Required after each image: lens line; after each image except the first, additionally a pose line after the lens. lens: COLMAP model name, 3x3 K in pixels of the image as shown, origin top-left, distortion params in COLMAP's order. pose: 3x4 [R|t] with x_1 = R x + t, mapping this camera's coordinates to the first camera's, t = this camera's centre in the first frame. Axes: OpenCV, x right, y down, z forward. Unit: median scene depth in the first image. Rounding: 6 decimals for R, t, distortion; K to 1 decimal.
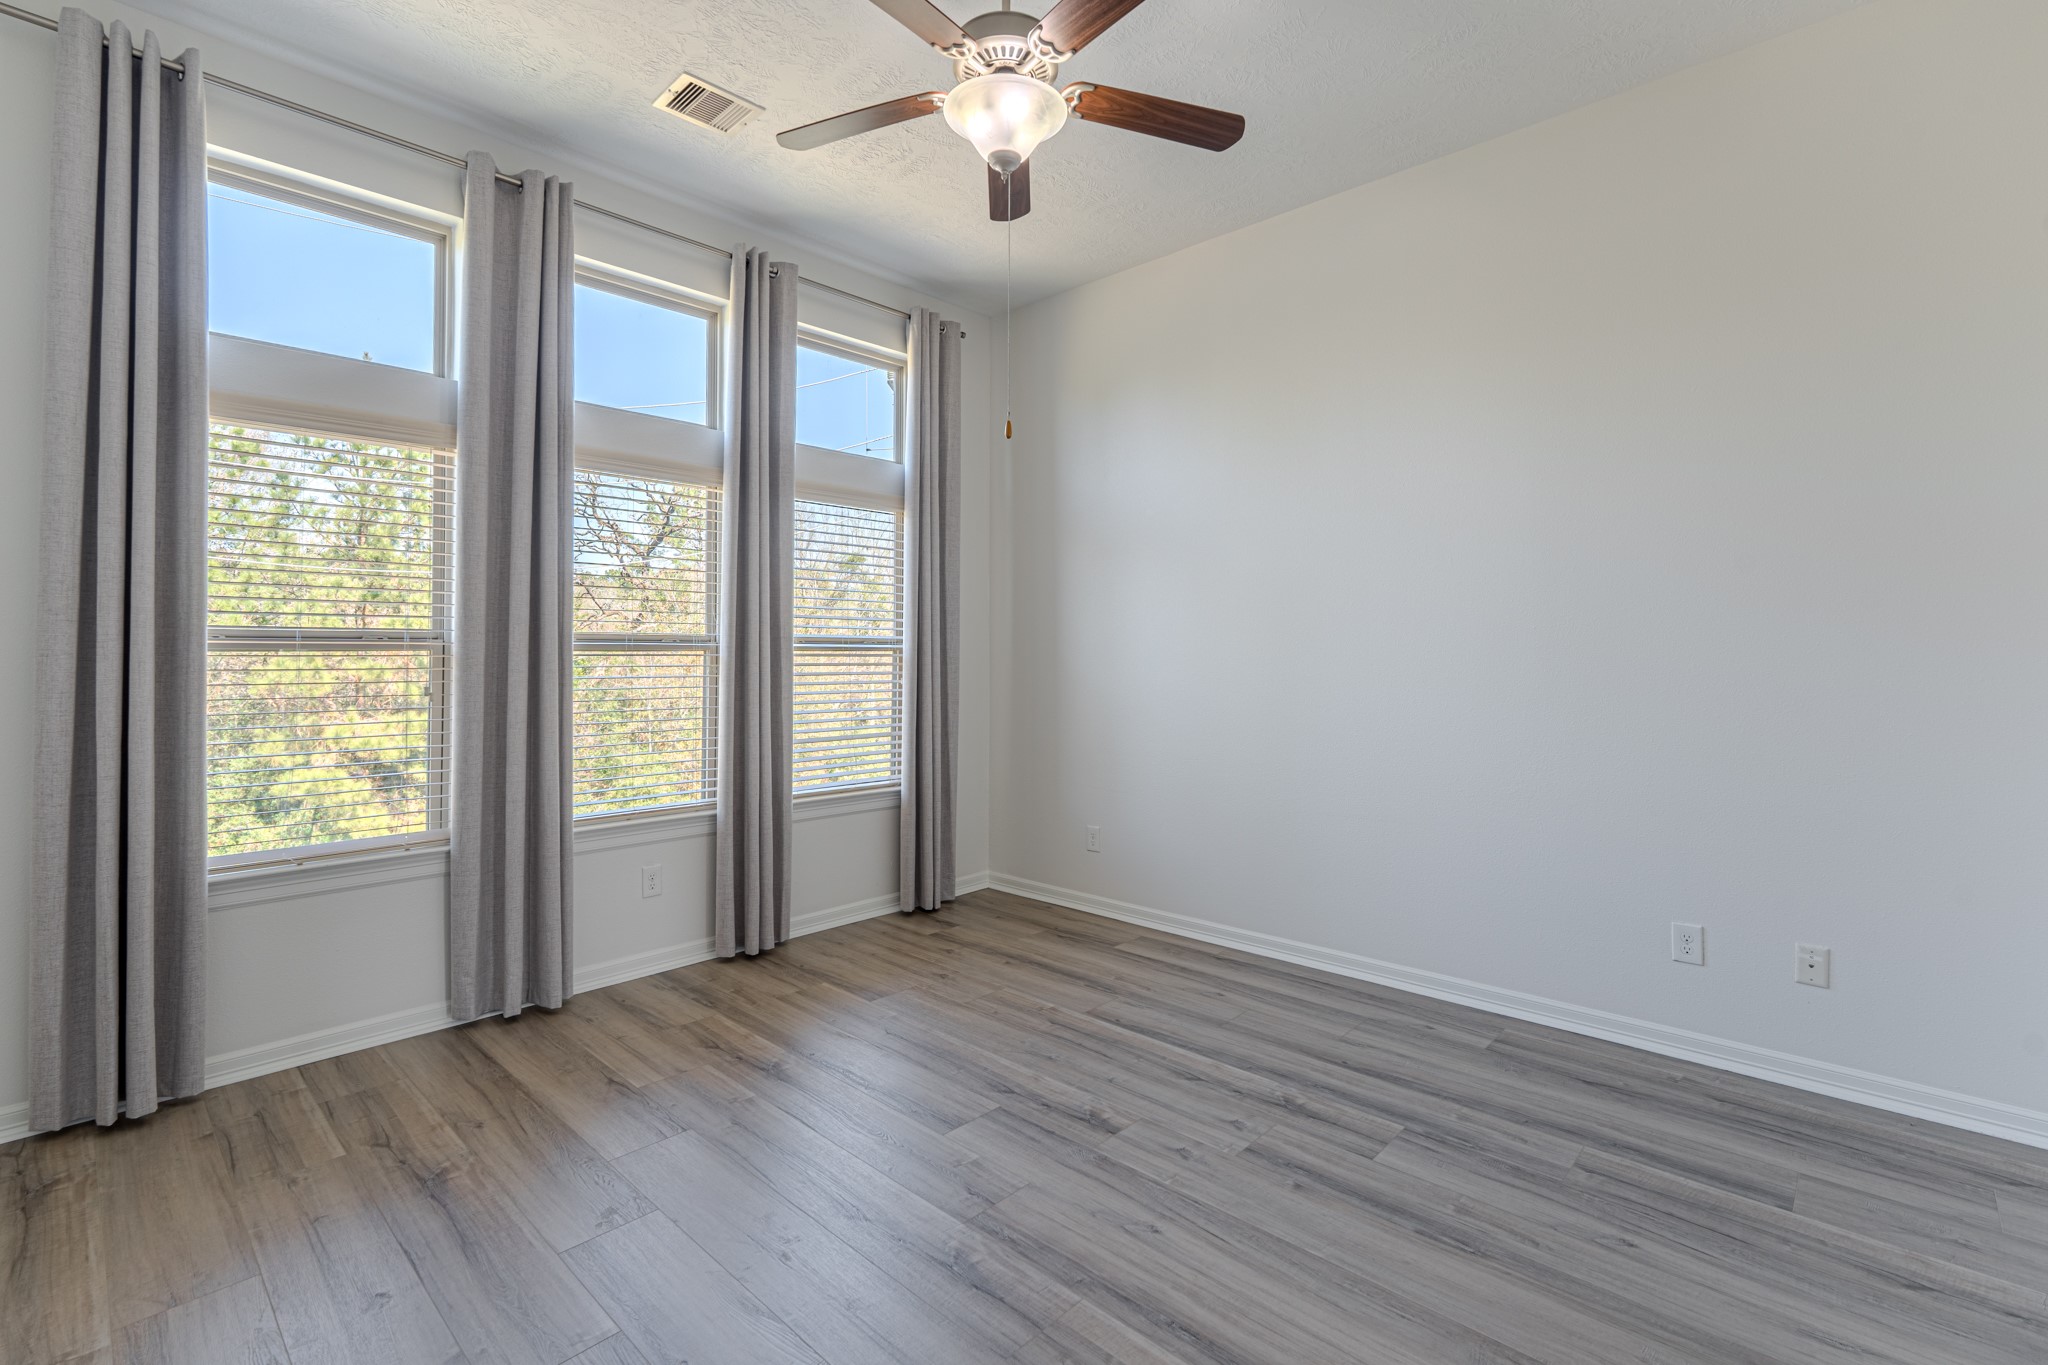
lens RADIAL K [[917.8, 0, 990.6], [0, 917.8, 652.5], [0, 0, 1]] dist [-0.003532, -0.000596]
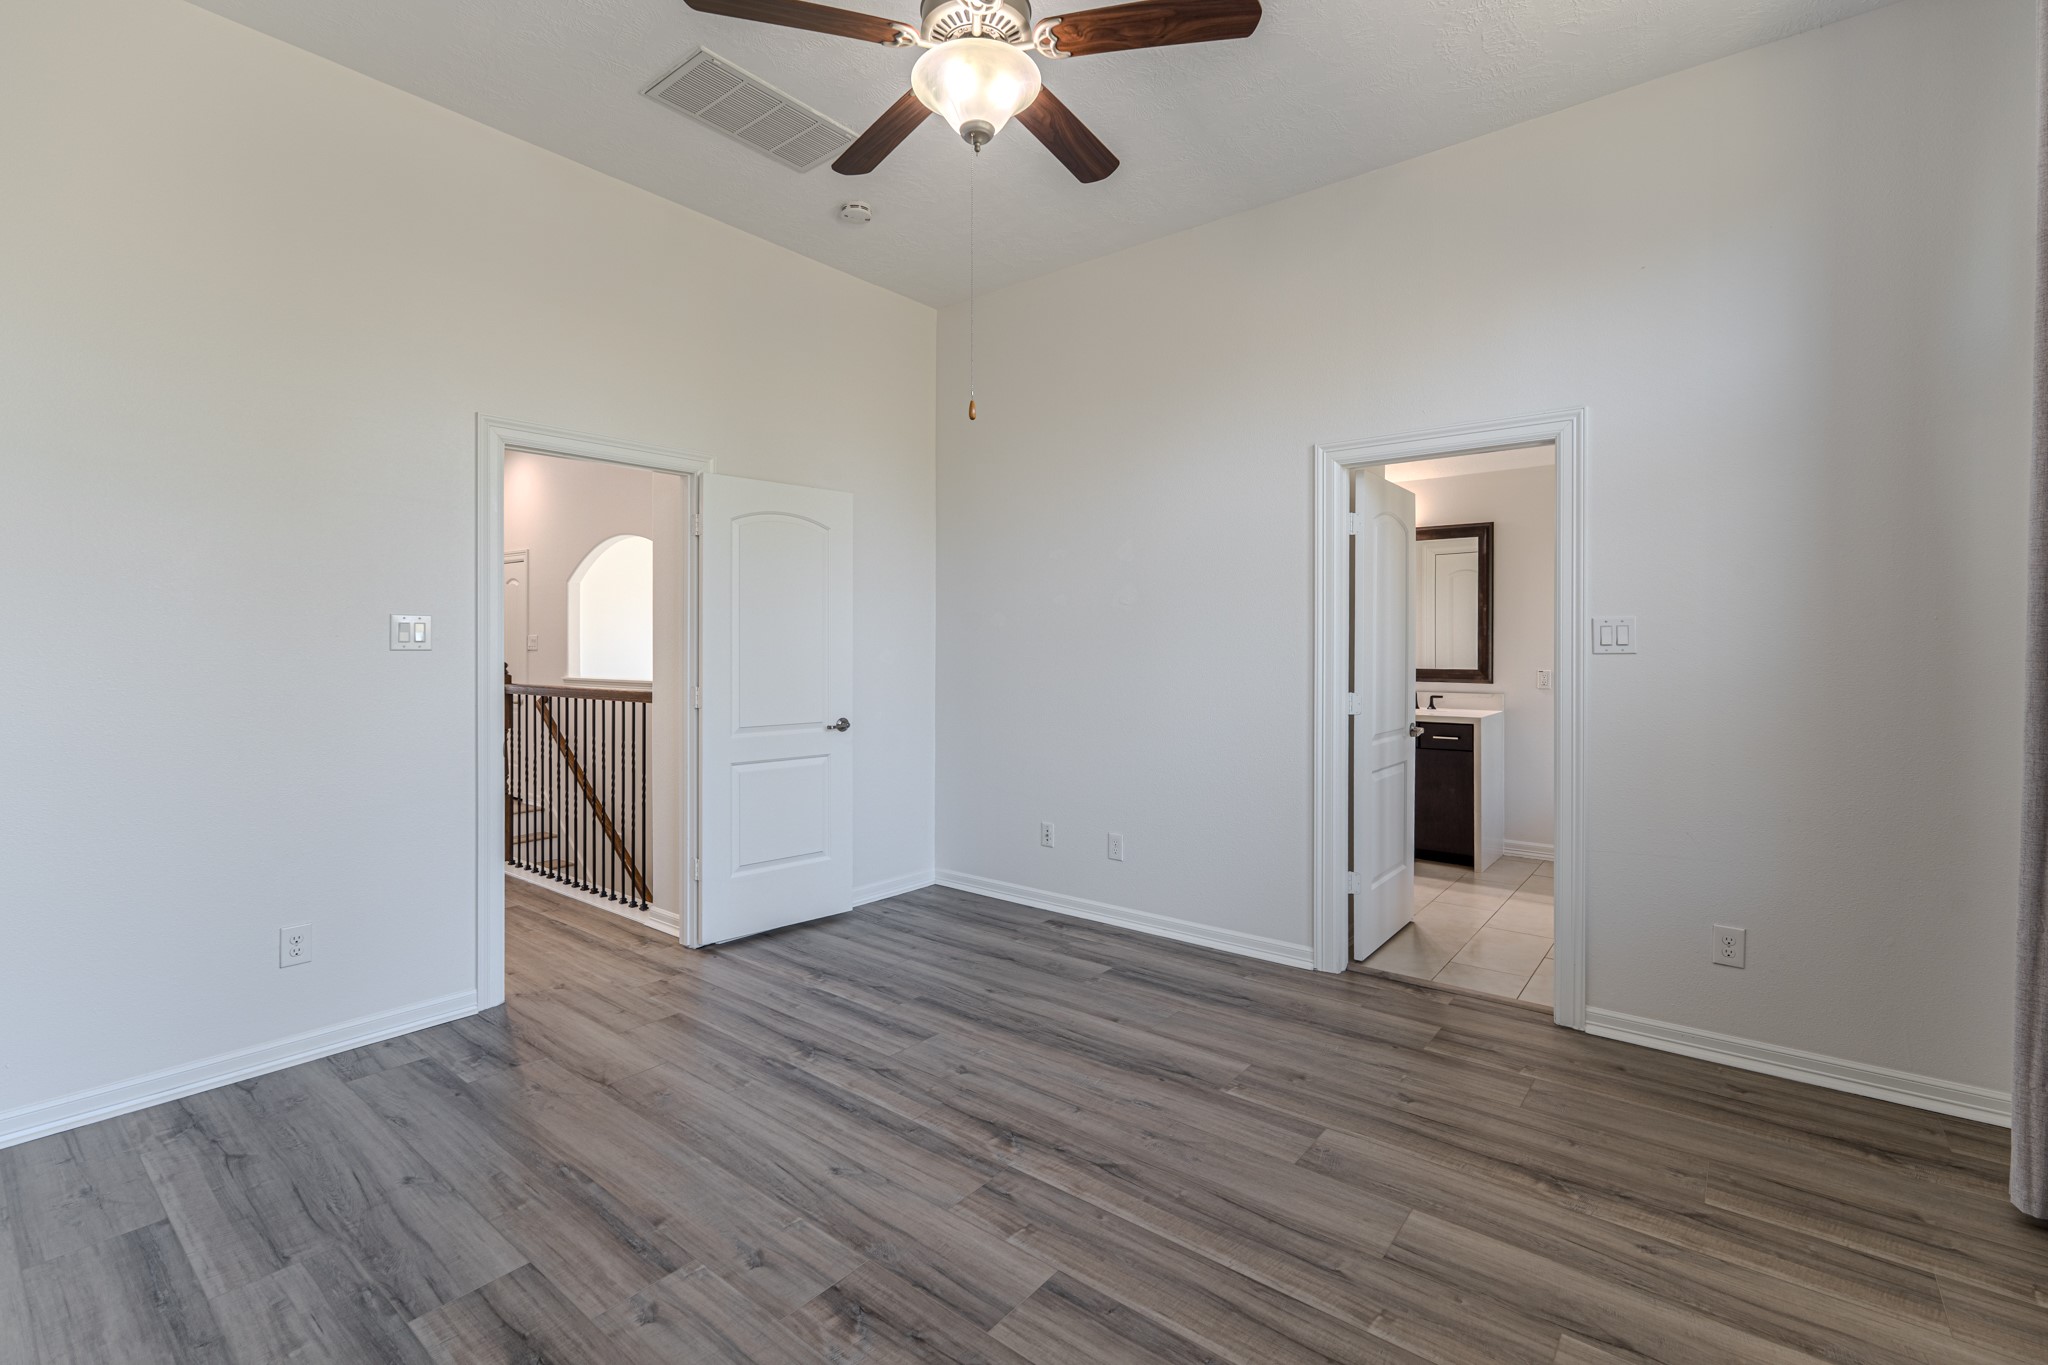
lens RADIAL K [[915.2, 0, 1035.9], [0, 915.2, 645.2], [0, 0, 1]] dist [-0.002140, -0.000334]
pose [[-0.992931, -0.001377, -0.118684, 0.041129], [-0.000680, 0.999982, -0.005913, 0.001965], [0.118690, -0.005791, -0.992914, 1.228431]]
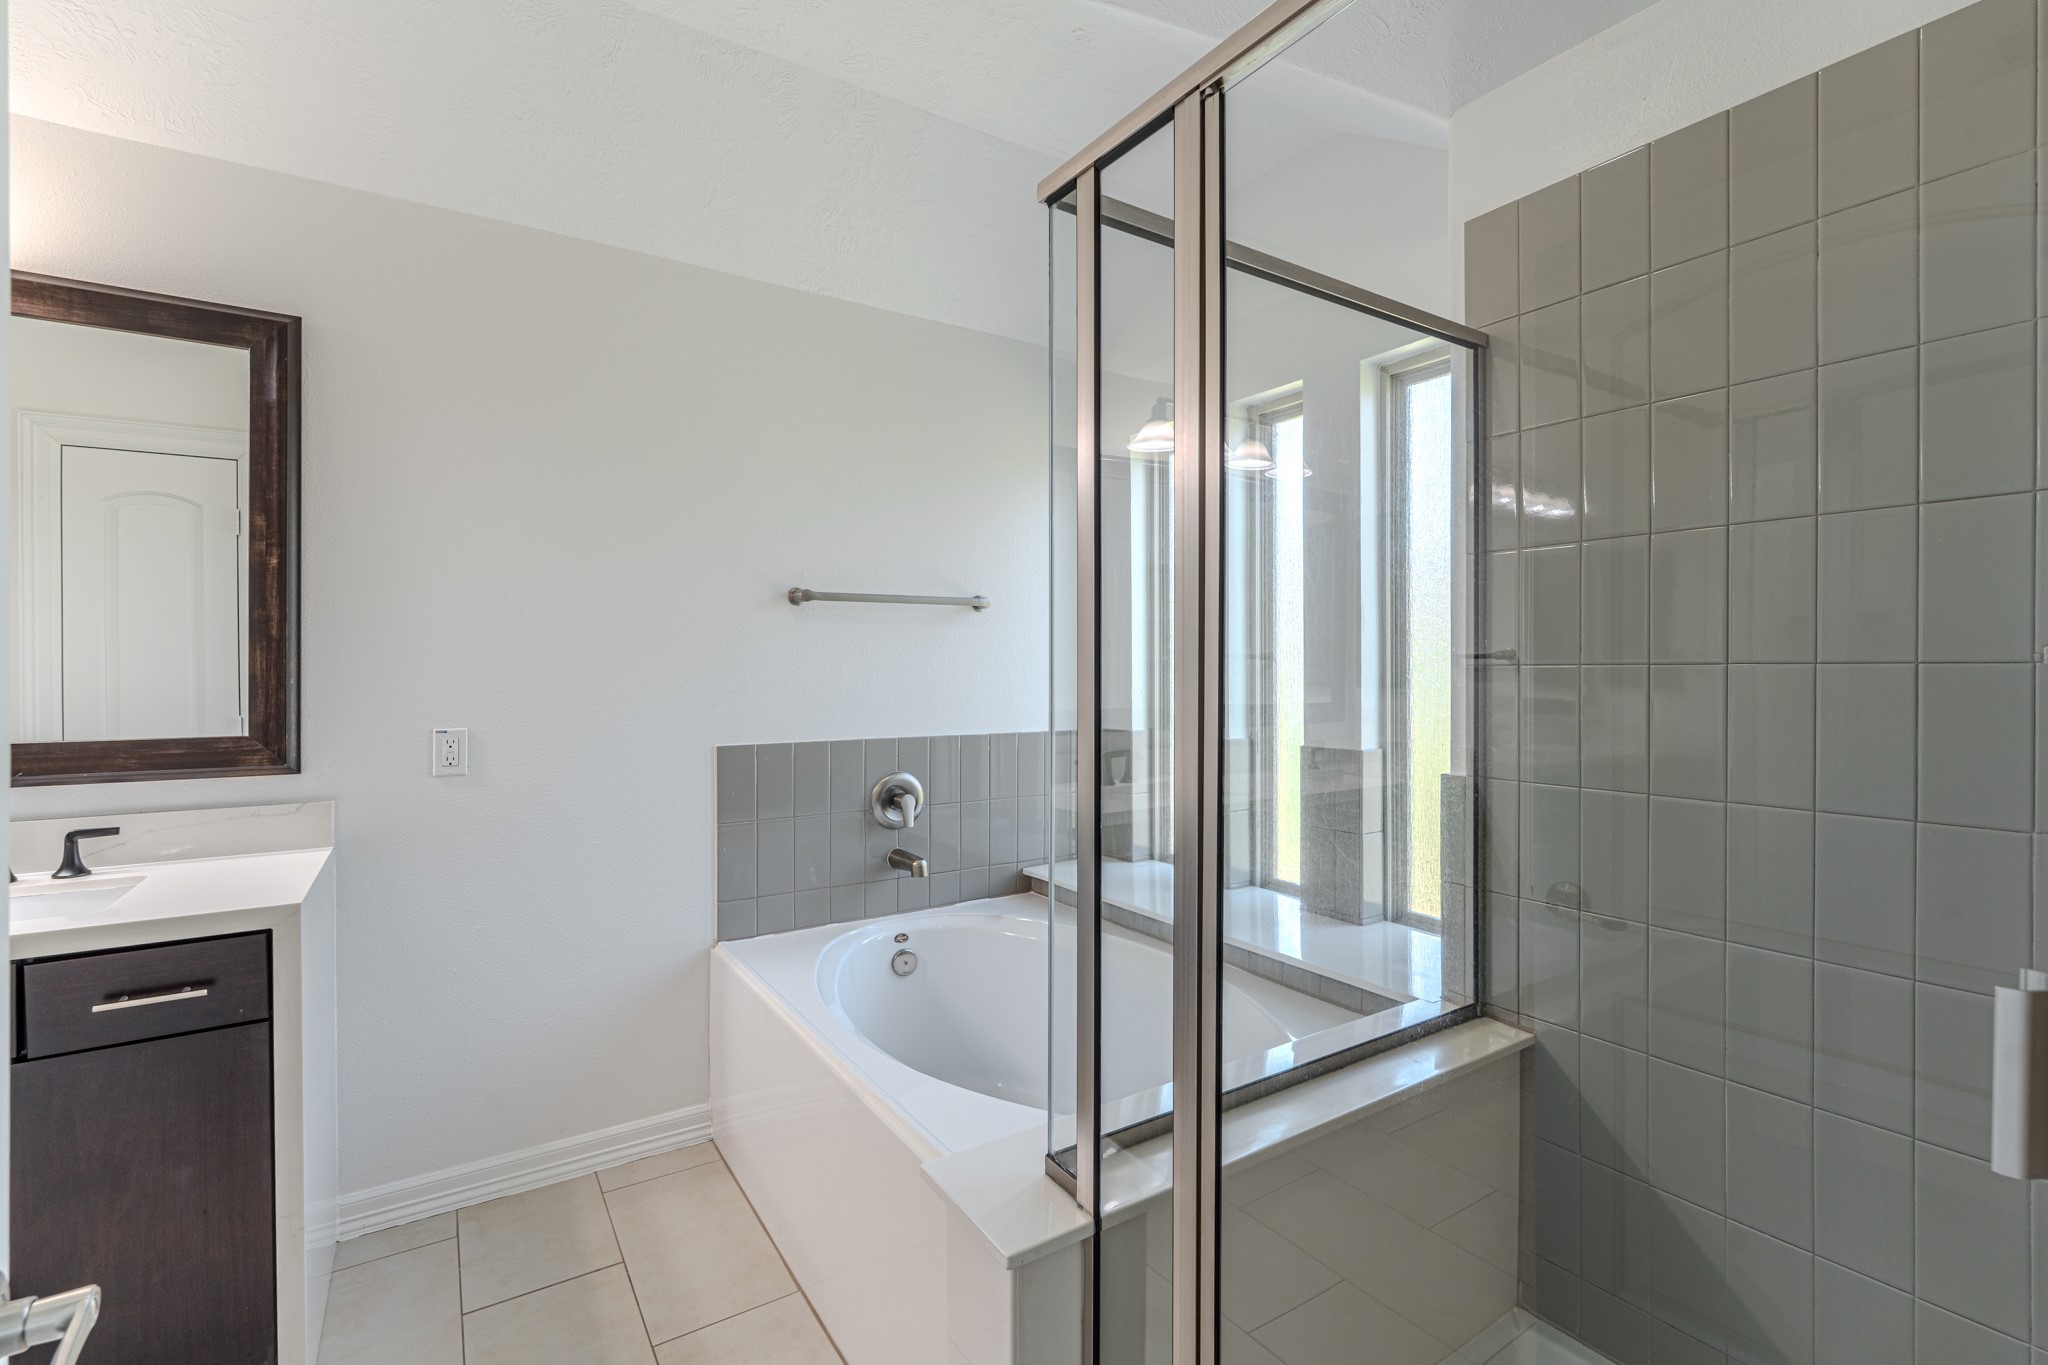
lens RADIAL K [[915.9, 0, 1027.2], [0, 915.9, 674.0], [0, 0, 1]] dist [-0.004325, -0.000061]
pose [[-0.207637, 0.004449, -0.978196, -0.492599], [0.005023, 0.999981, 0.003482, -0.002258], [0.978193, -0.004191, -0.207655, 0.274073]]
